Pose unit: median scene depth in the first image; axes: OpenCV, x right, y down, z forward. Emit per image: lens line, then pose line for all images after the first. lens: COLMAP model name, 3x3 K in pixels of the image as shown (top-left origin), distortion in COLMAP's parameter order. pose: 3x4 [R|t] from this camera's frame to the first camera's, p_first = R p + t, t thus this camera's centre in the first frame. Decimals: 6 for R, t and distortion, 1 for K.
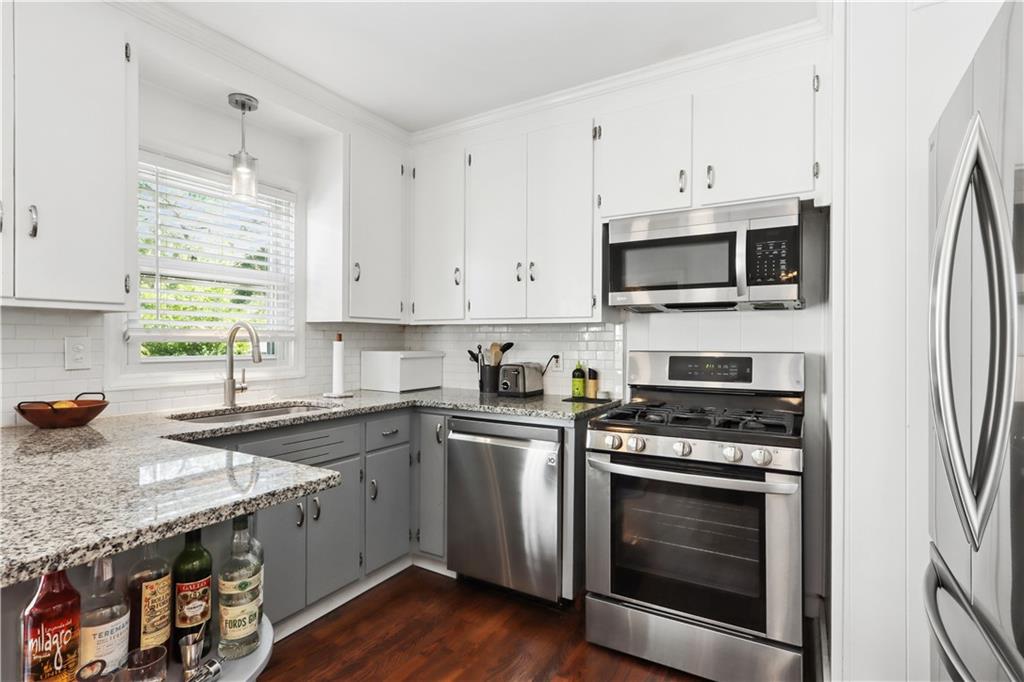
lens RADIAL K [[507.6, 0, 512.0], [0, 507.6, 341.0], [0, 0, 1]] dist [-0.017578, 0.000188]
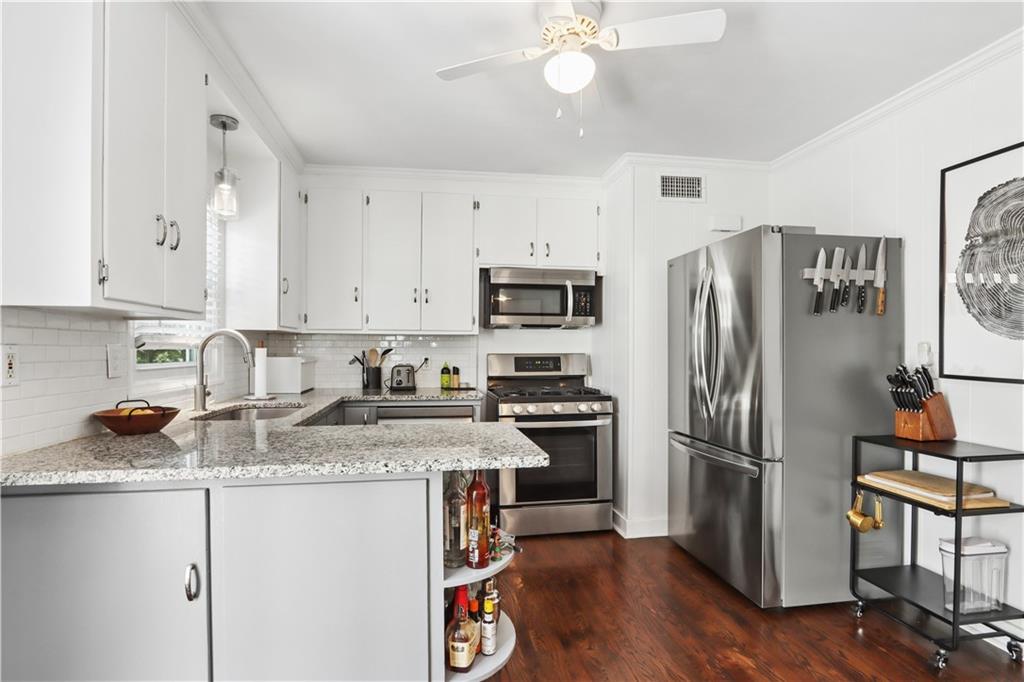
lens RADIAL K [[502.7, 0, 512.0], [0, 502.7, 341.0], [0, 0, 1]] dist [0.000691, 0.000205]
pose [[0.761909, 0.006577, 0.647651, -0.708734], [0.001369, 0.999930, -0.011766, -0.000718], [-0.647683, 0.009852, 0.761846, -0.182923]]
